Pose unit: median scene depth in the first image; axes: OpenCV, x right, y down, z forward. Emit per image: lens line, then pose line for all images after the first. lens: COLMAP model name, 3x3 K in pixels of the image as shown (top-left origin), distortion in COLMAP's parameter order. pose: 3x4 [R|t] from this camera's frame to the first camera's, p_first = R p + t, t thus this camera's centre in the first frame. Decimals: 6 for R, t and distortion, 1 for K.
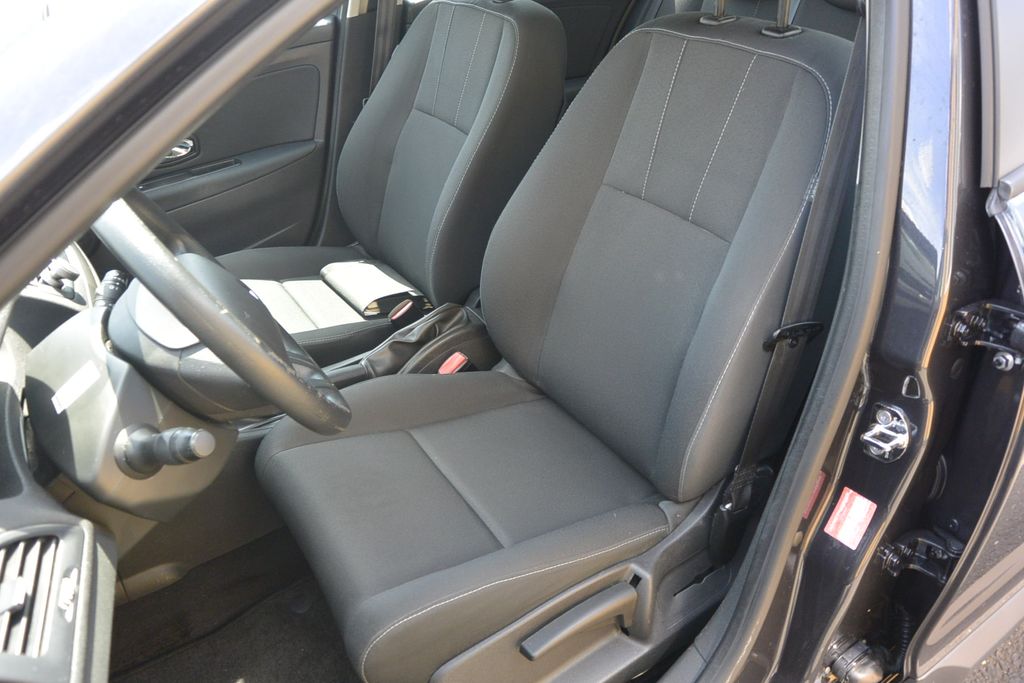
lens RADIAL K [[780.5, 0, 511.6], [0, 780.5, 341.6], [0, 0, 1]] dist [-0.008802, 0.015710]
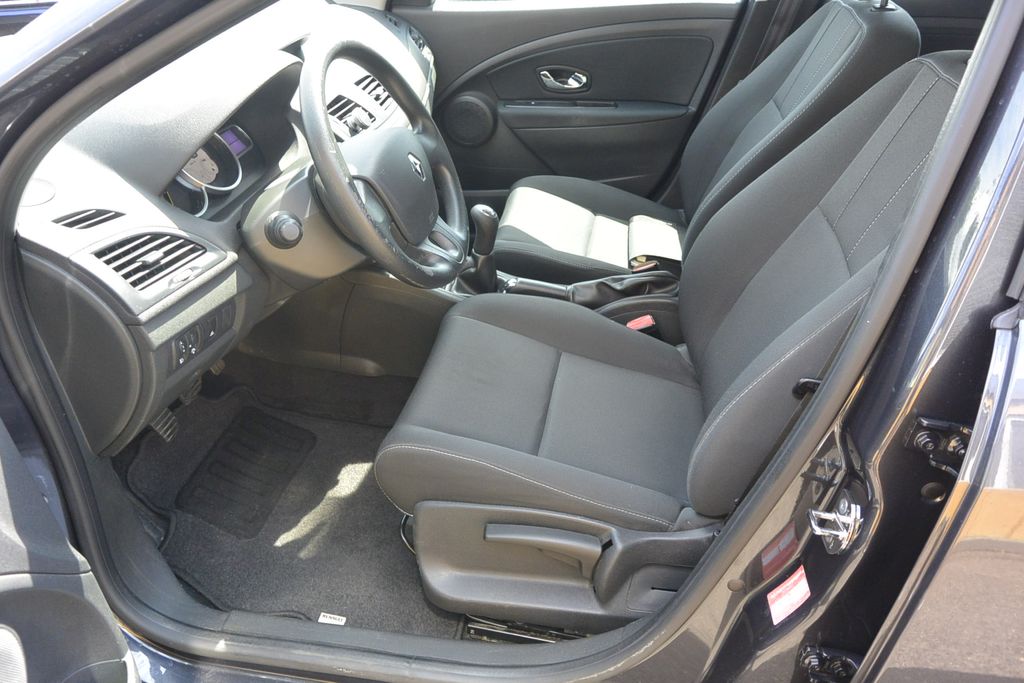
lens RADIAL K [[780.5, 0, 510.7], [0, 780.5, 343.3], [0, 0, 1]] dist [-0.008802, 0.015710]
pose [[0.736827, 0.420773, -0.529184, 0.374248], [-0.408834, 0.900704, 0.146928, -0.030852], [0.538461, 0.108088, 0.835689, 0.006339]]
